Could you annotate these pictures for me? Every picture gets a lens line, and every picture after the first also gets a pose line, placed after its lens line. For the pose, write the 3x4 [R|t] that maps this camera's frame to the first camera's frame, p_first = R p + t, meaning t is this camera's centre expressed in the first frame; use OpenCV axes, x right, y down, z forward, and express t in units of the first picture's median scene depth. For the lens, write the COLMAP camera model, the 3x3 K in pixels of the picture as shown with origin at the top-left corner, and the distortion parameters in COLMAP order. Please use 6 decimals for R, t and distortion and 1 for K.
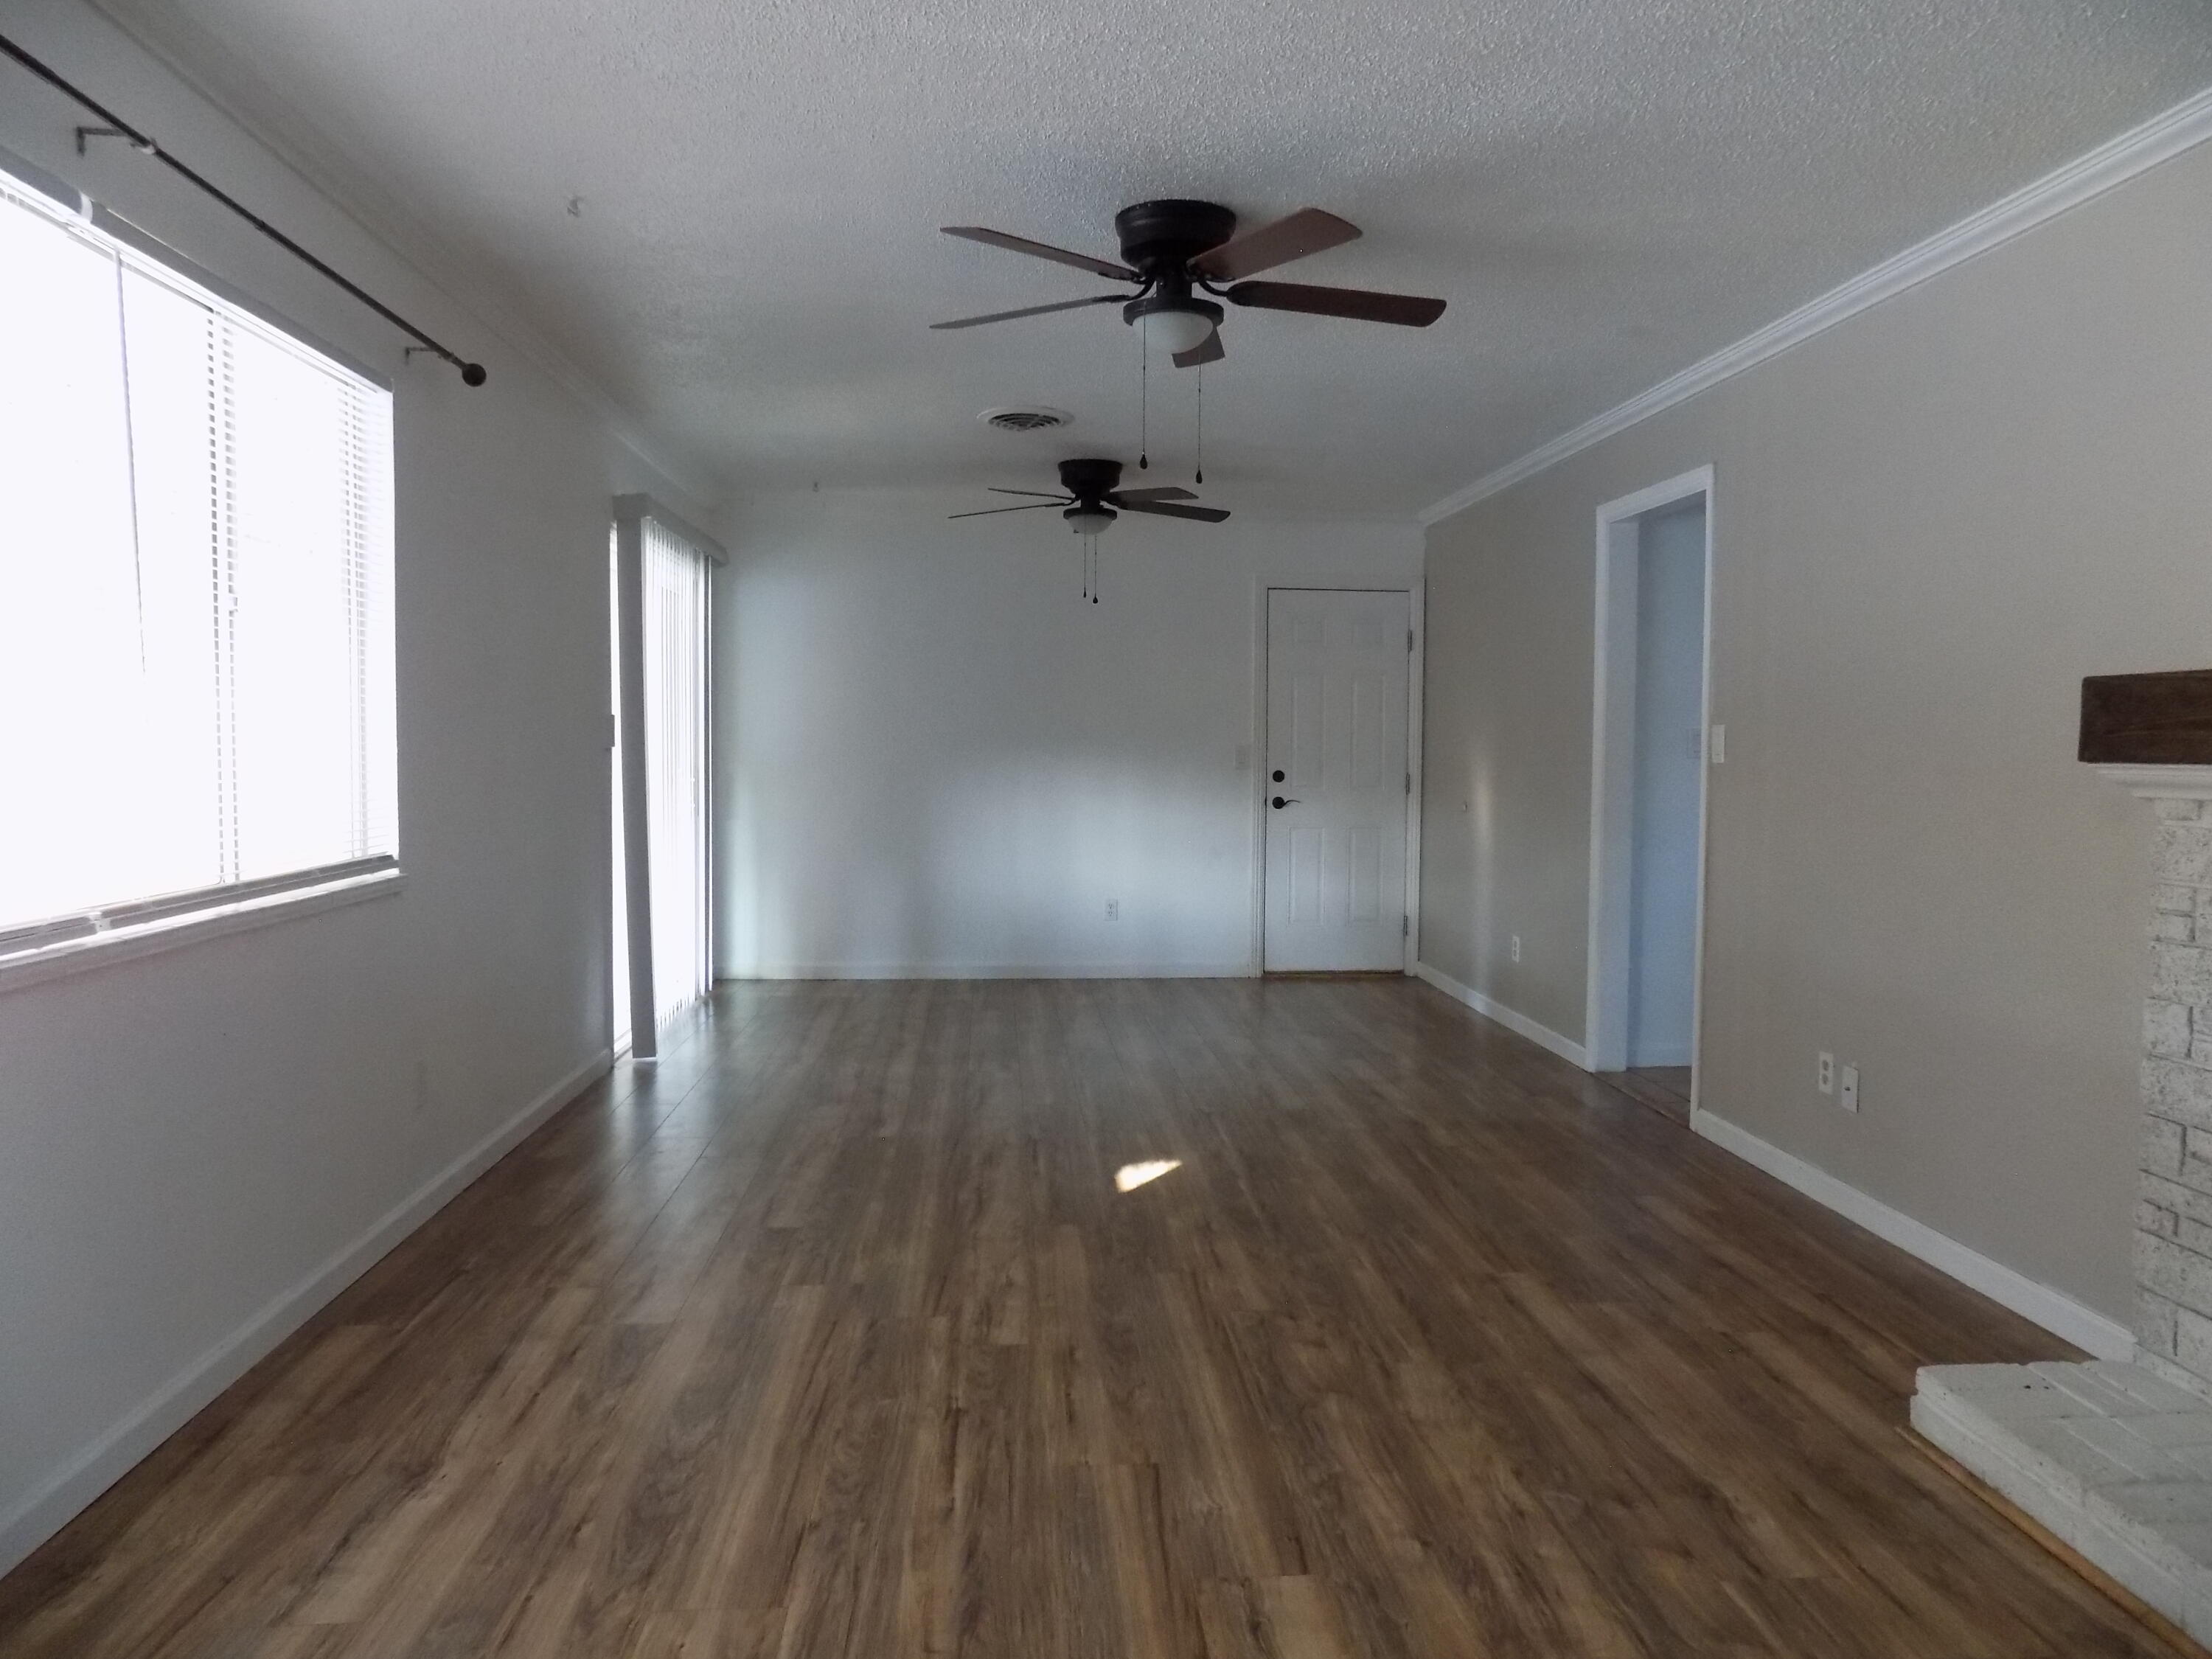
lens RADIAL K [[1487.8, 0, 1117.7], [0, 1487.8, 811.1], [0, 0, 1]] dist [-0.077132, 0.073540]
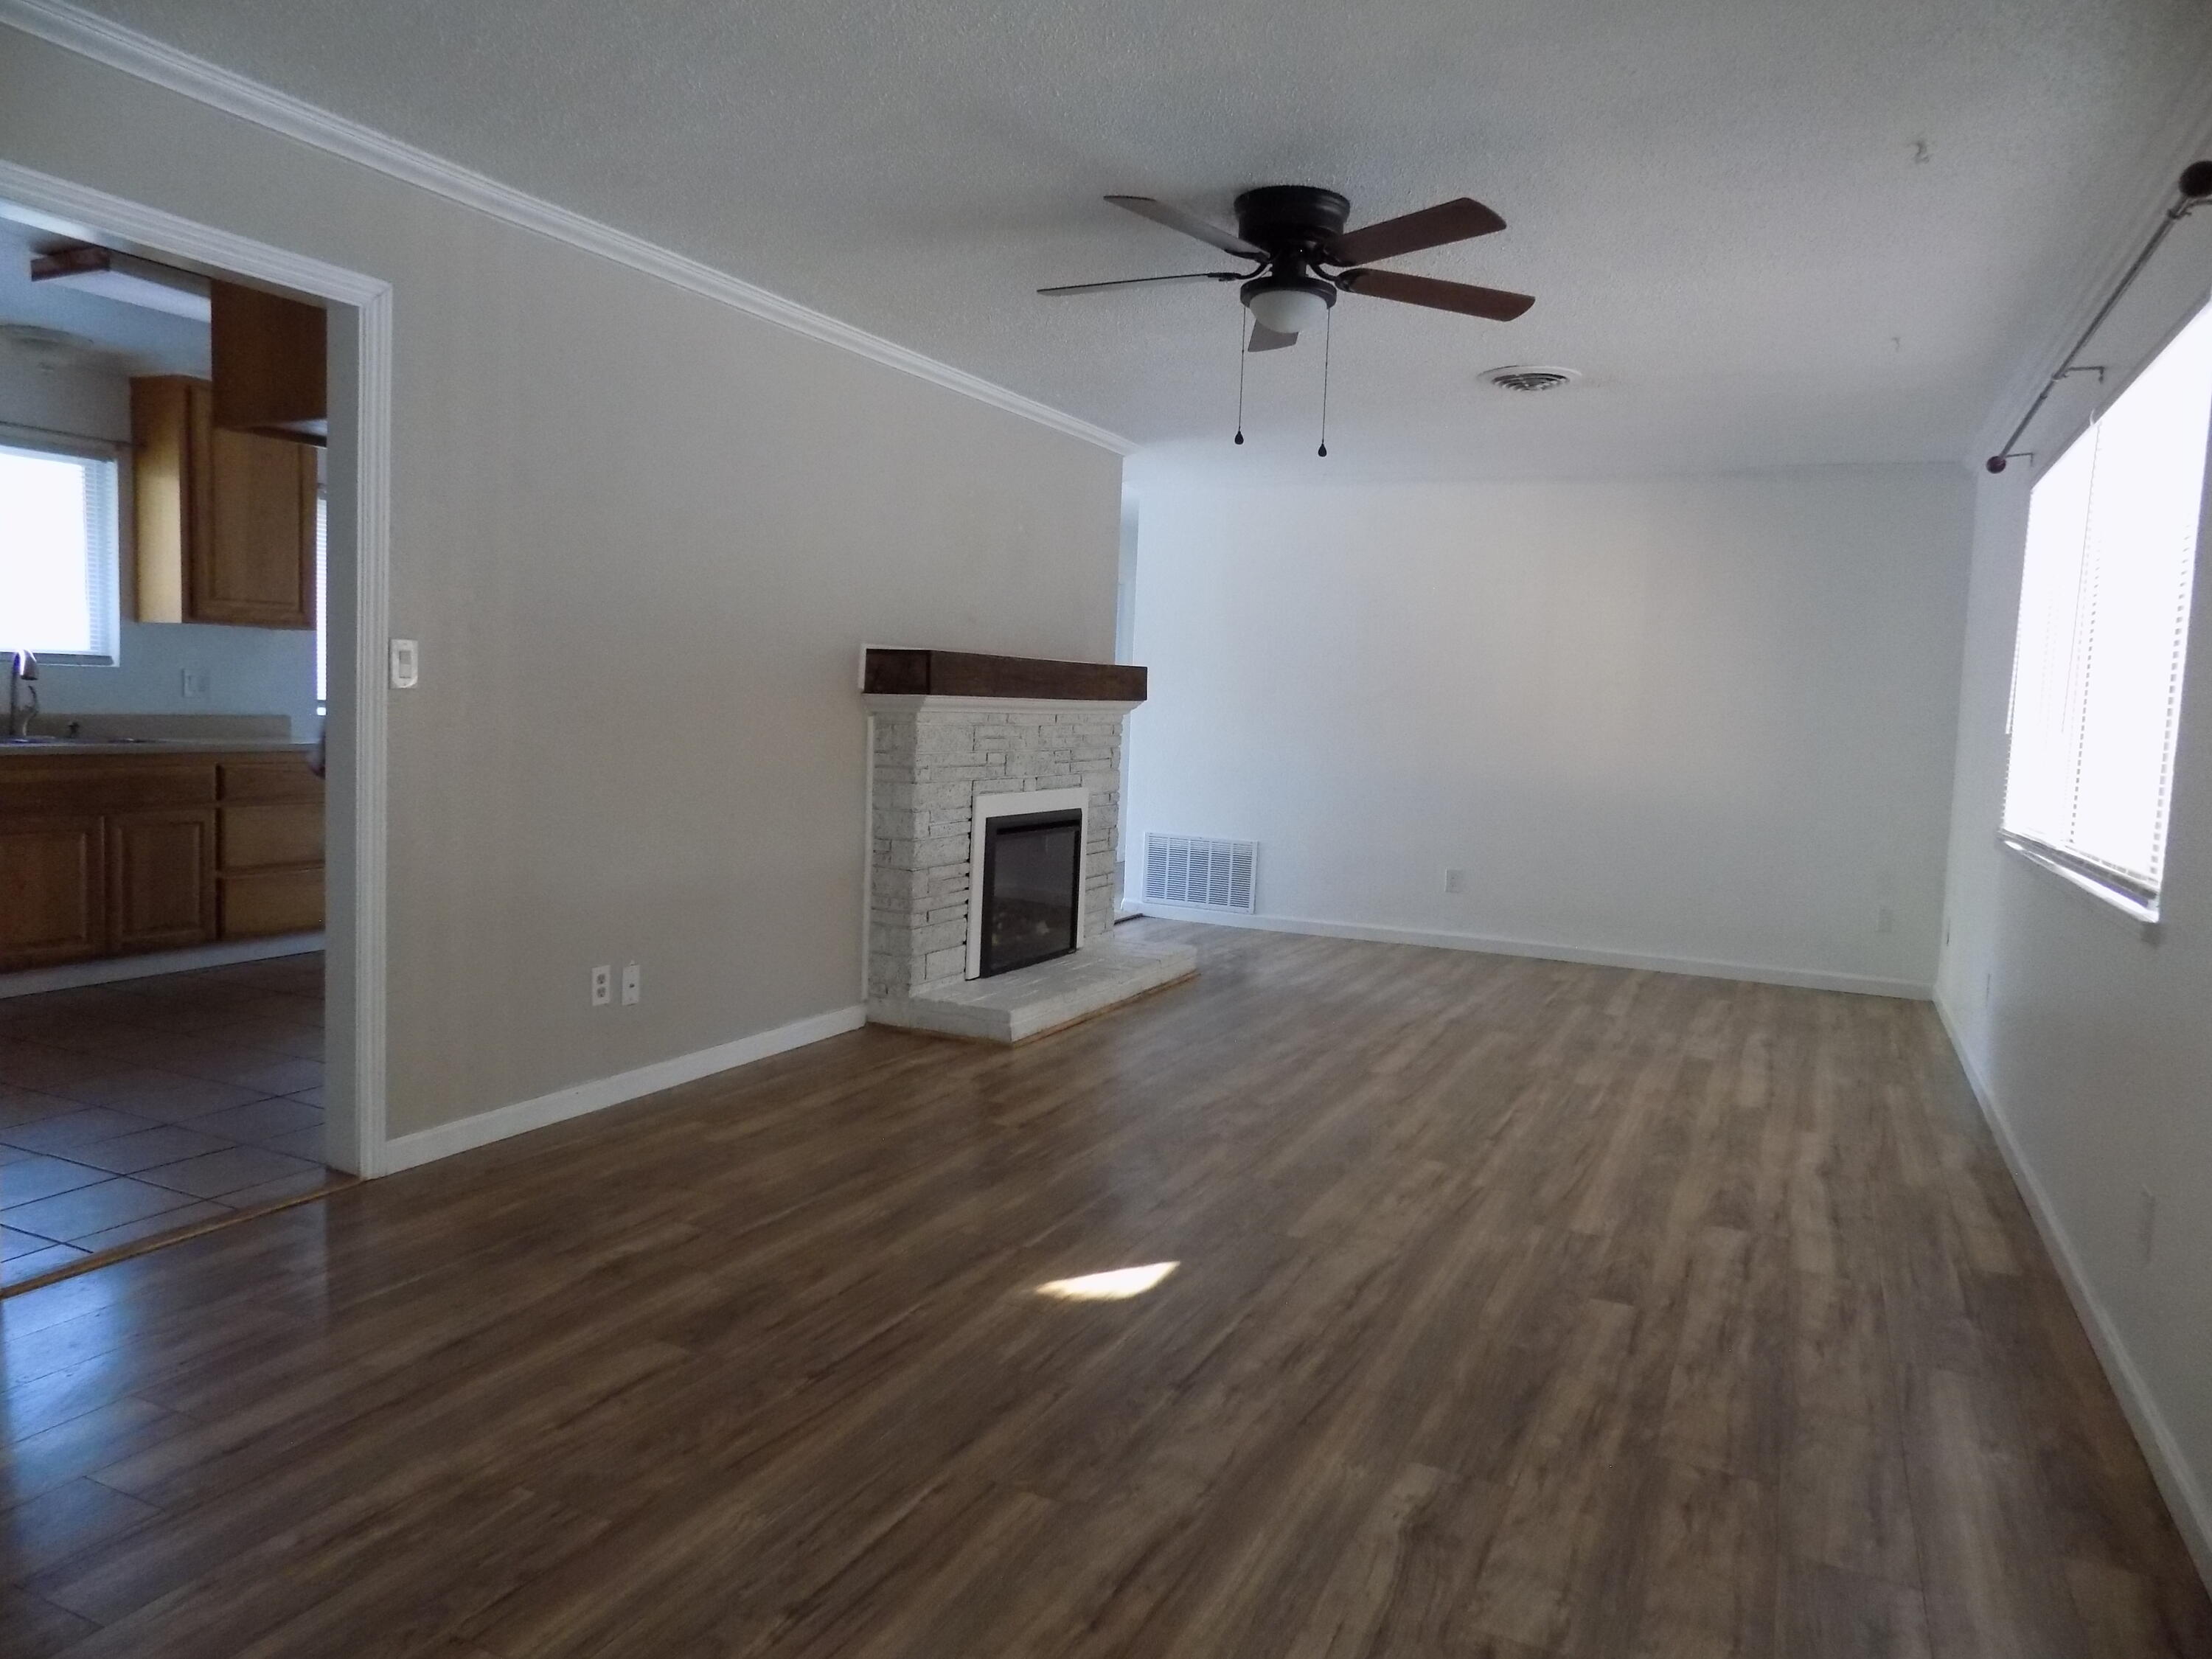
lens RADIAL K [[1487.8, 0, 1117.7], [0, 1487.8, 811.1], [0, 0, 1]] dist [-0.077132, 0.073540]
pose [[-0.865874, -0.083769, 0.493199, -0.513136], [-0.026727, 0.992219, 0.121603, -0.123591], [-0.499548, 0.092111, -0.861375, 2.536557]]
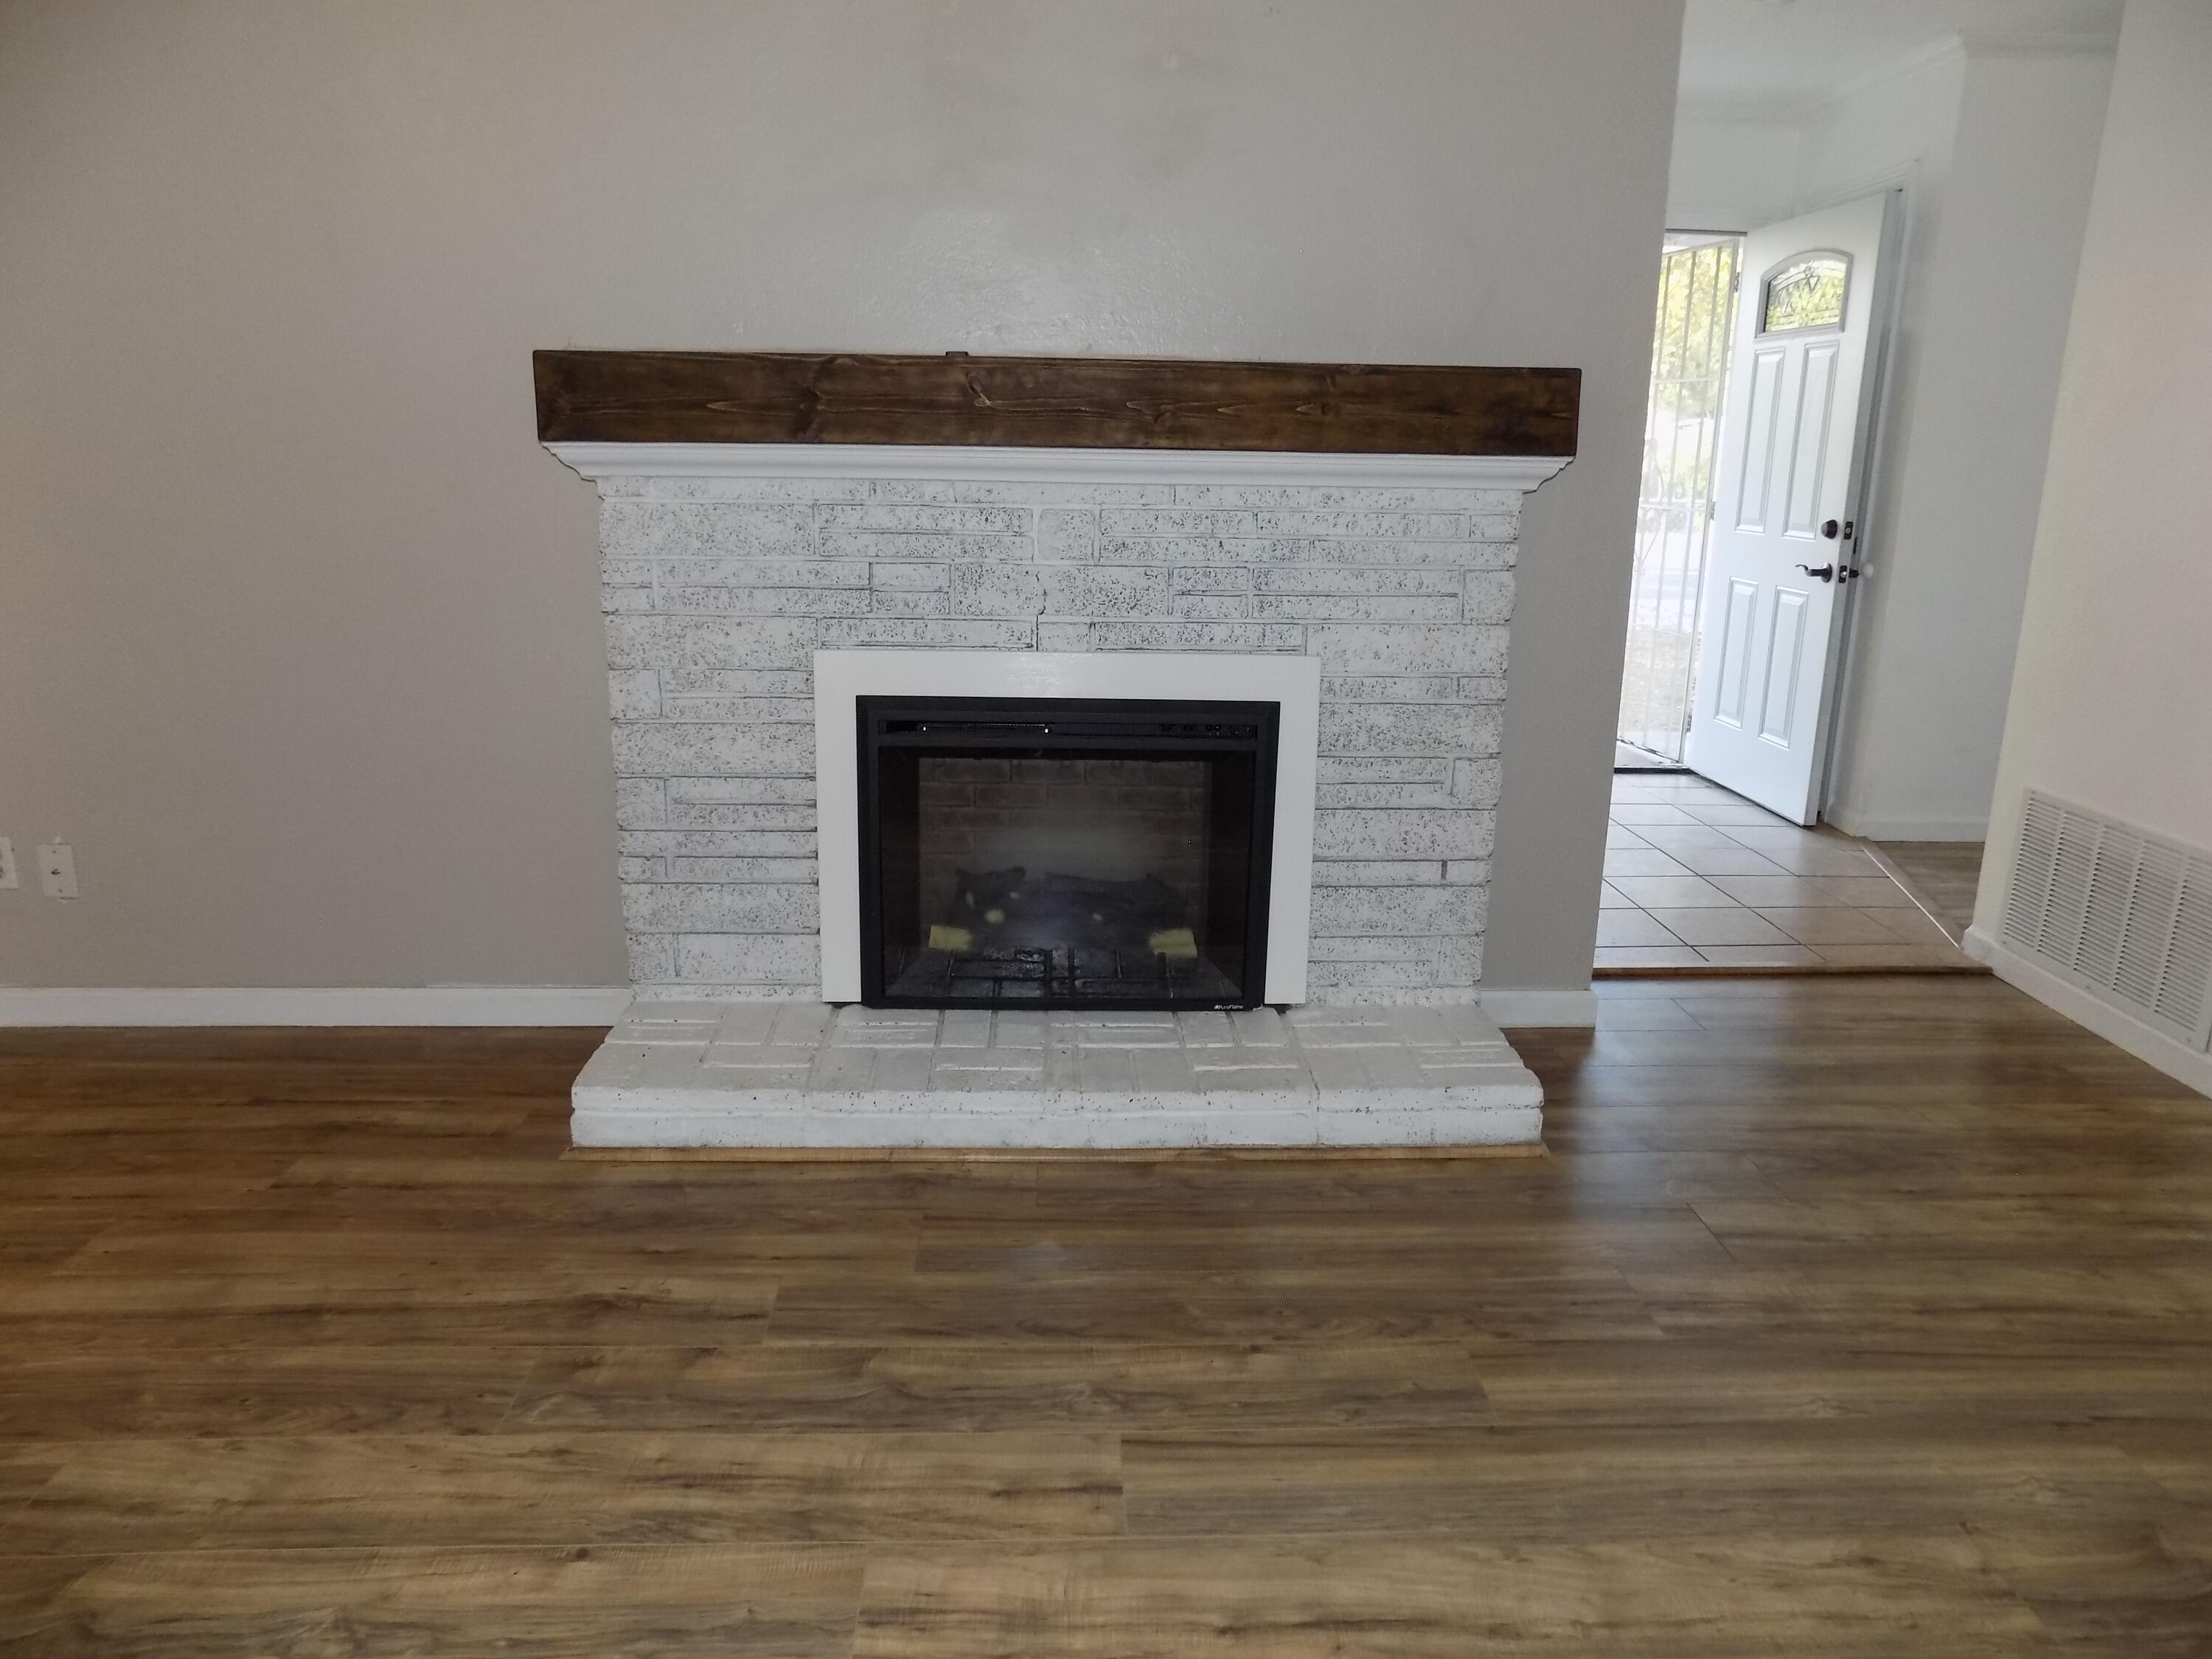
lens RADIAL K [[1487.8, 0, 1117.7], [0, 1487.8, 811.1], [0, 0, 1]] dist [-0.077132, 0.073540]
pose [[0.029116, -0.248265, 0.968255, -0.328958], [0.026854, 0.968510, 0.247523, -0.026229], [-0.999215, 0.018794, 0.034866, 0.585659]]
